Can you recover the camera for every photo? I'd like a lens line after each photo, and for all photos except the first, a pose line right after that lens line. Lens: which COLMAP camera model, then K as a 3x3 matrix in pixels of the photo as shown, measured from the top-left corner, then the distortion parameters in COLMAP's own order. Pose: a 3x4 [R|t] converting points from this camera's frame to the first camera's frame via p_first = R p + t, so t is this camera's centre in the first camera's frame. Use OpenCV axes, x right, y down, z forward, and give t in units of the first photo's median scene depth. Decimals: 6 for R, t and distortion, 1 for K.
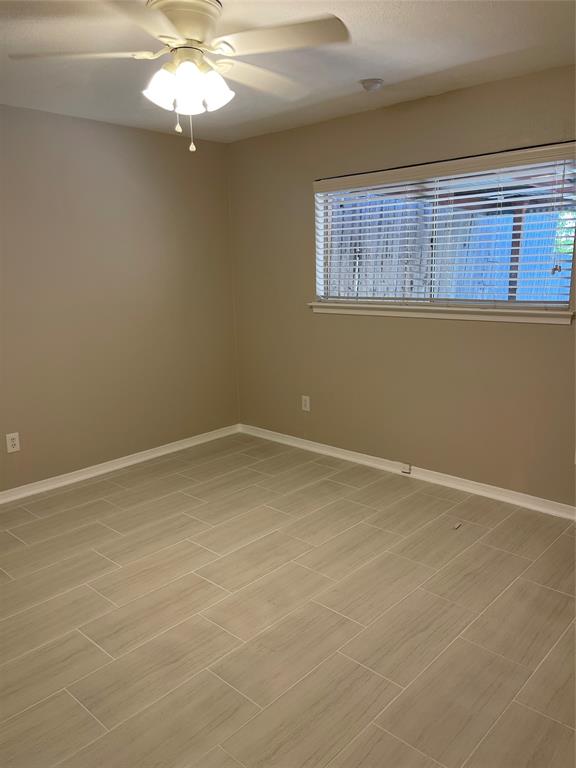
lens RADIAL K [[580.8, 0, 283.3], [0, 580.8, 387.4], [0, 0, 1]] dist [0.061134, -0.073162]
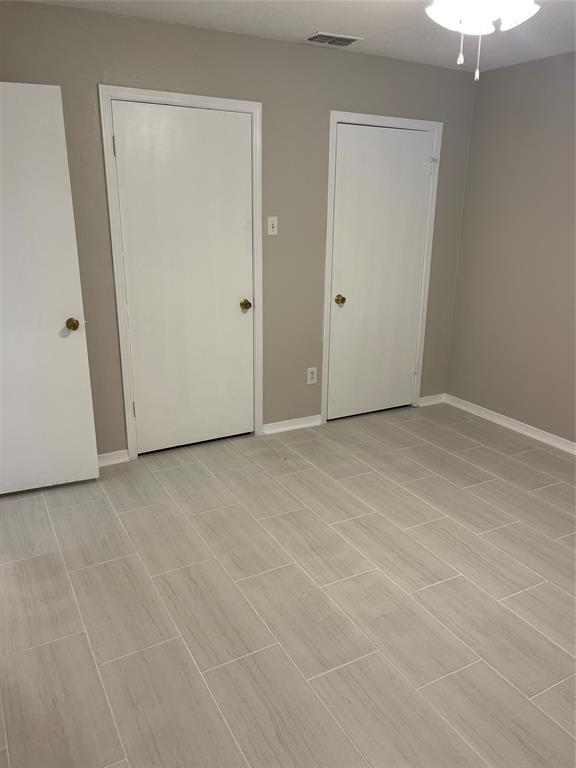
lens RADIAL K [[580.8, 0, 283.3], [0, 580.8, 387.4], [0, 0, 1]] dist [0.061134, -0.073162]
pose [[-0.311246, 0.301452, -0.901251, 0.774384], [-0.204279, 0.904964, 0.373242, -0.261927], [0.928114, 0.300277, -0.220086, 1.036474]]
